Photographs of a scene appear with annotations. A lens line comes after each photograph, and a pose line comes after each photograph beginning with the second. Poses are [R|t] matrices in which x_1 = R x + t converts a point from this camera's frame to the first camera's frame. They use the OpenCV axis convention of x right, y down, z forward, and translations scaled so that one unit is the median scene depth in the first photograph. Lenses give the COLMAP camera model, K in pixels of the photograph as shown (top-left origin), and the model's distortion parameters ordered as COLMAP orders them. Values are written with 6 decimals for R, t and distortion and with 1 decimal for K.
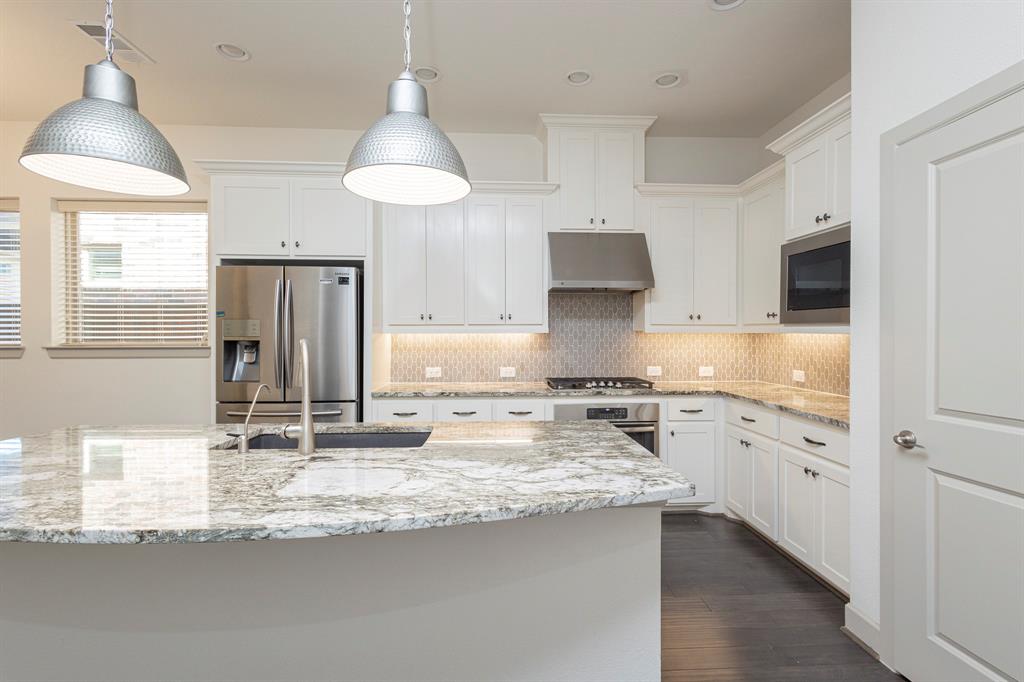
lens RADIAL K [[483.6, 0, 507.4], [0, 483.6, 338.1], [0, 0, 1]] dist [0.005089, 0.001071]
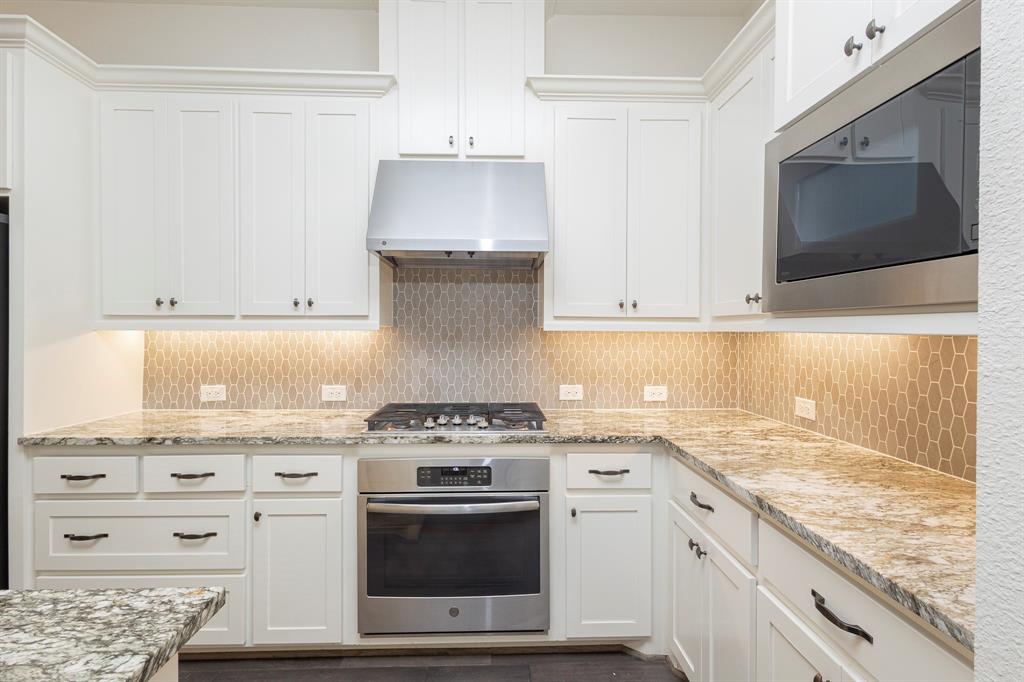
lens RADIAL K [[483.6, 0, 506.7], [0, 483.6, 334.4], [0, 0, 1]] dist [0.005089, 0.001071]
pose [[0.999819, 0.004109, -0.018583, 0.273533], [-0.004142, 0.999990, -0.001718, -0.005724], [0.018575, 0.001795, 0.999826, 0.444414]]
